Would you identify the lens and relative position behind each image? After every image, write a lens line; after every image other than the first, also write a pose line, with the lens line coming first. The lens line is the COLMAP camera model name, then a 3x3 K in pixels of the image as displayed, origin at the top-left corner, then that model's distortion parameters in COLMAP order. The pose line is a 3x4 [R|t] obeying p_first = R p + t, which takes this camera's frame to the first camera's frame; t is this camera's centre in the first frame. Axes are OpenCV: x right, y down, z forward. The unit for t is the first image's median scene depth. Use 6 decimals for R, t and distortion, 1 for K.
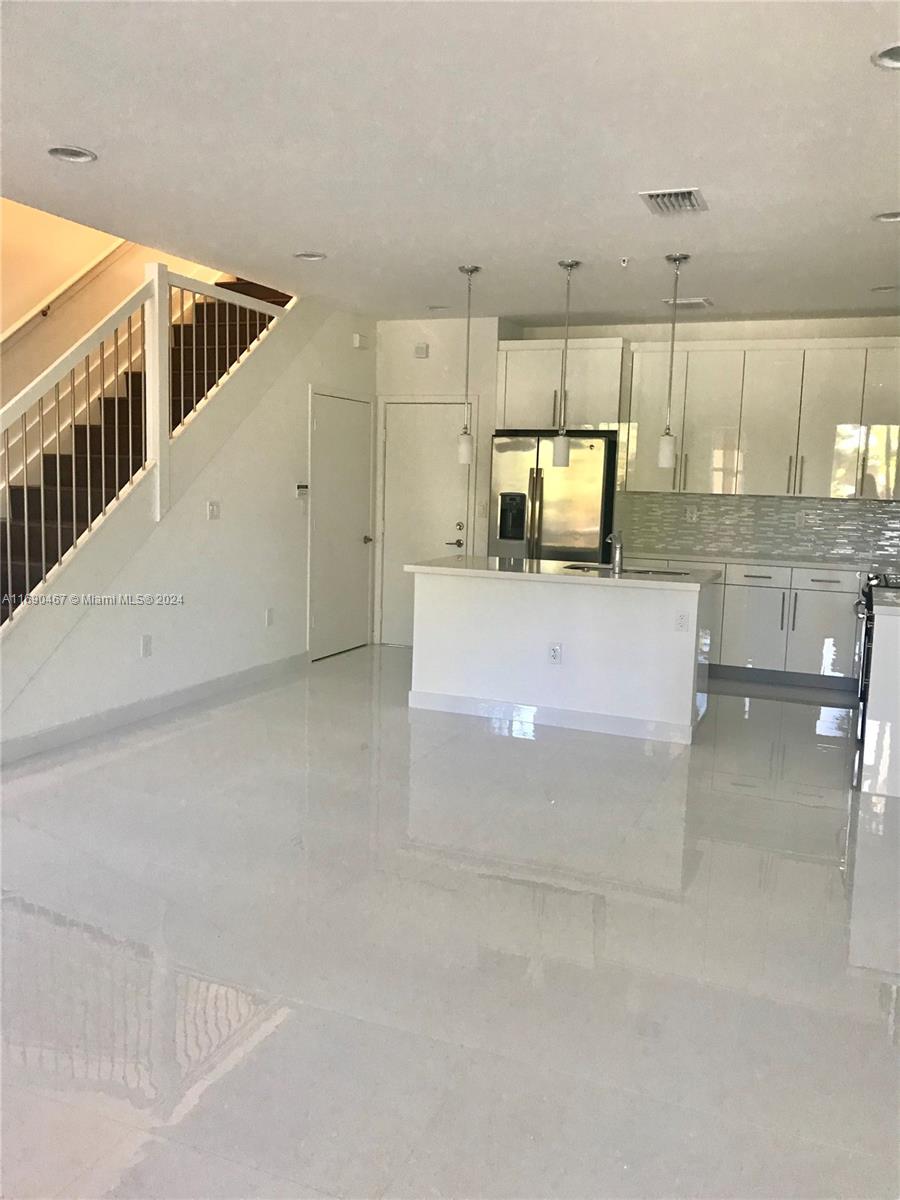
lens RADIAL K [[995.0, 0, 450.0], [0, 995.0, 600.0], [0, 0, 1]] dist [0.137163, -0.419824]
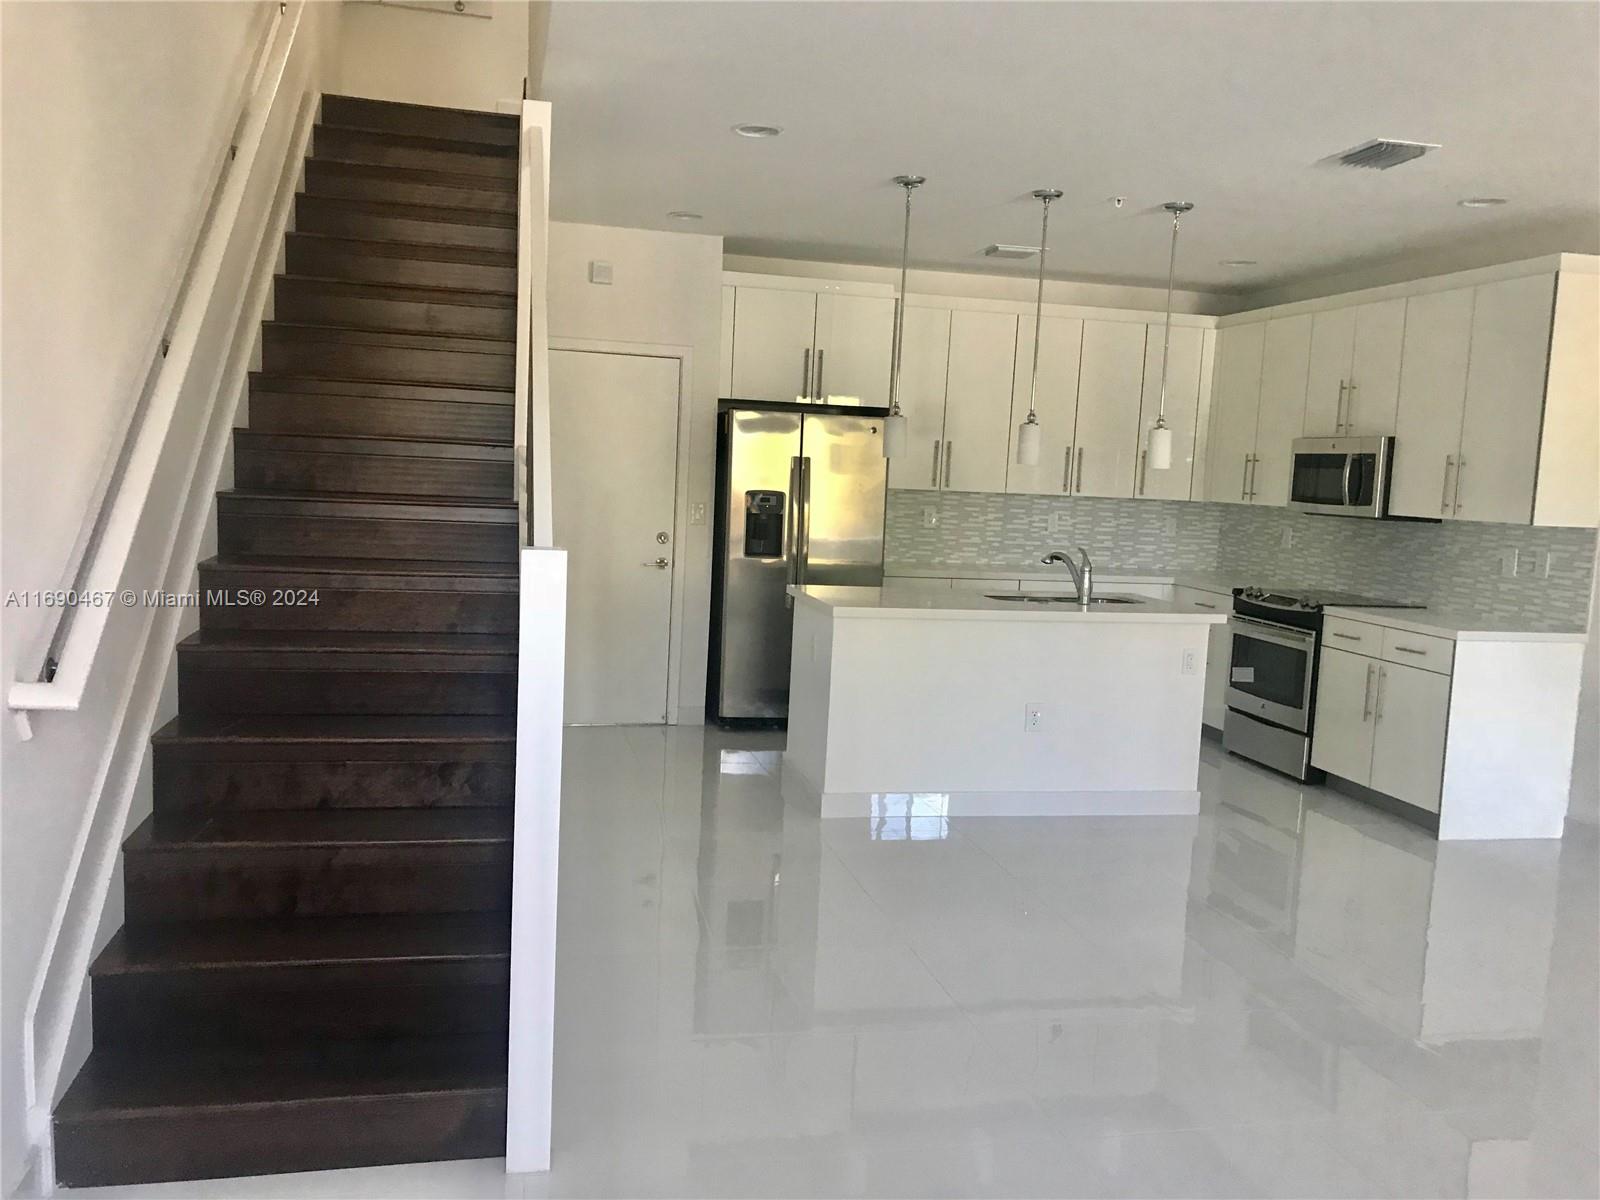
lens RADIAL K [[1333.1, 0, 800.0], [0, 1333.1, 600.0], [0, 0, 1]] dist [0.118234, -0.153163]
pose [[0.810563, -0.050135, 0.583502, -0.476014], [0.049940, 0.998617, 0.016430, -0.045512], [-0.583518, 0.015823, 0.811946, 0.227365]]
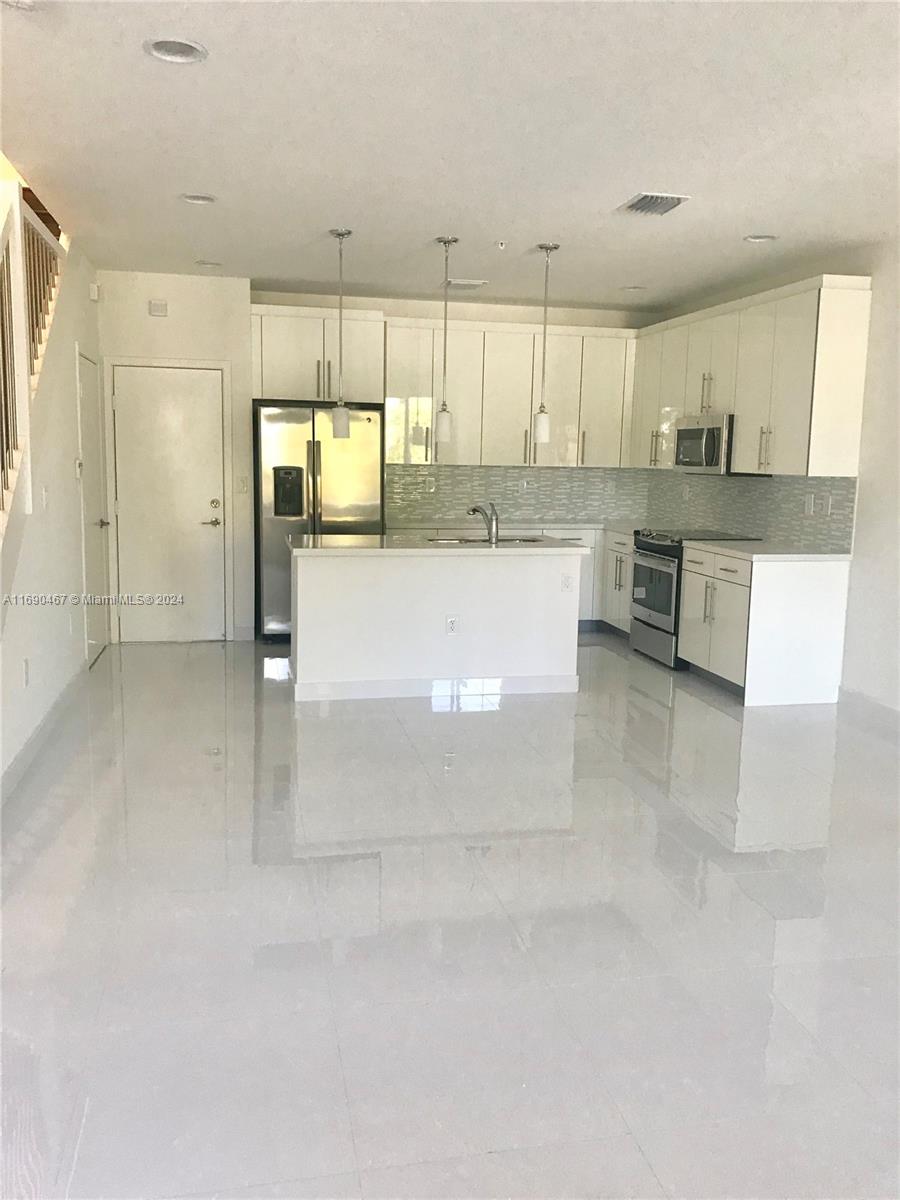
lens RADIAL K [[995.0, 0, 450.0], [0, 995.0, 600.0], [0, 0, 1]] dist [0.137163, -0.419824]
pose [[0.820452, -0.095280, 0.563721, -0.366149], [0.075466, 0.995436, 0.058413, -0.025173], [-0.566713, -0.005384, 0.823897, 0.124839]]
